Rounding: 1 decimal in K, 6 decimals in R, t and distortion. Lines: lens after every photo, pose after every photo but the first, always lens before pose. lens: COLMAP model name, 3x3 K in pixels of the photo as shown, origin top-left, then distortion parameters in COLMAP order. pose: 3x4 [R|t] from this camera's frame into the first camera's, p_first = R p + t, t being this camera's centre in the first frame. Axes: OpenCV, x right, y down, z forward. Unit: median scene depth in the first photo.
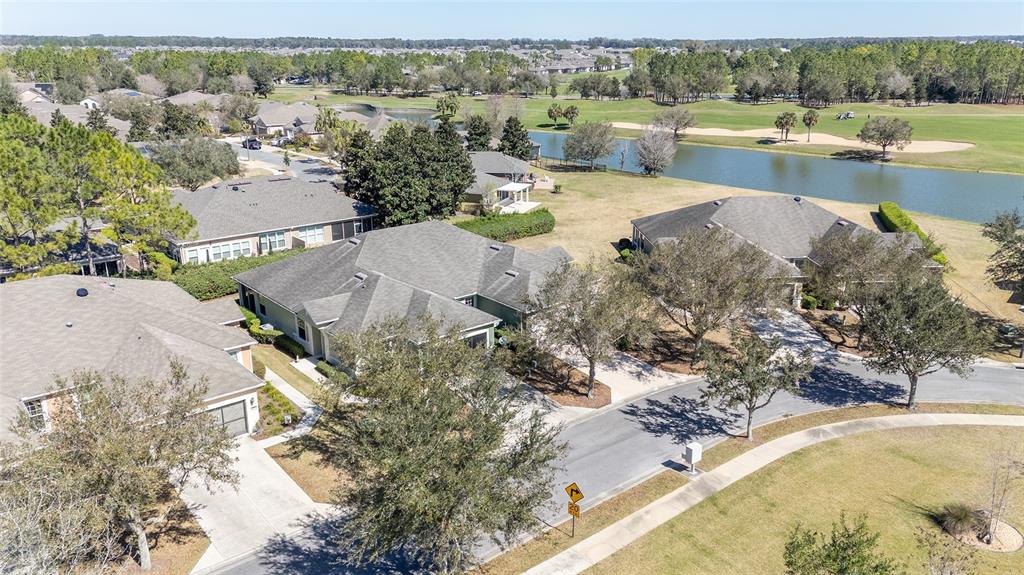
lens RADIAL K [[755.9, 0, 511.5], [0, 755.9, 283.5], [0, 0, 1]] dist [0.073953, -0.066925]
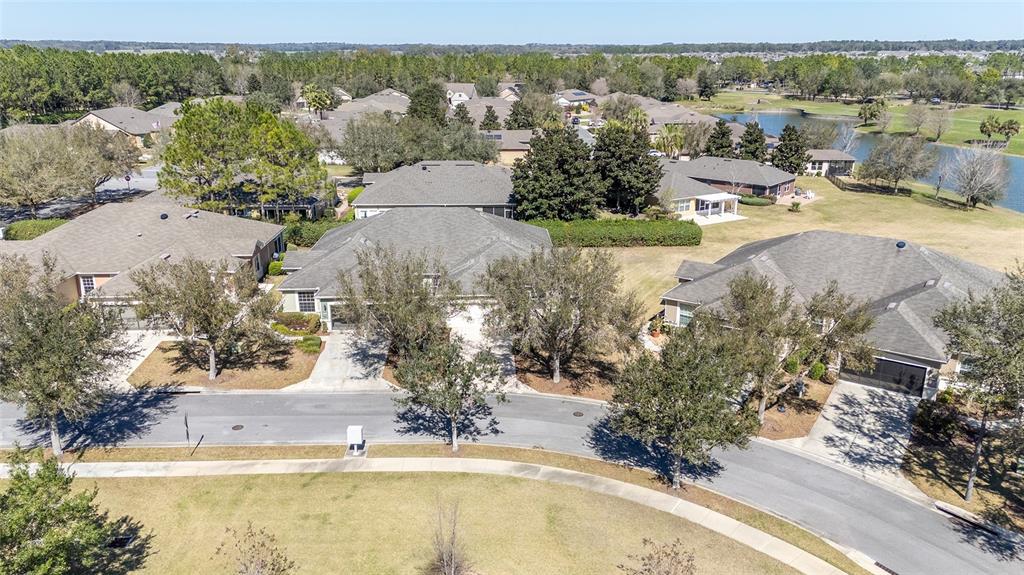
lens RADIAL K [[727.0, 0, 512.0], [0, 727.0, 287.5], [0, 0, 1]] dist [0.031595, -0.003536]
pose [[0.781429, 0.189018, -0.594676, 0.369534], [-0.182285, 0.980595, 0.072152, -0.034466], [0.596775, 0.052019, 0.800721, 0.113230]]
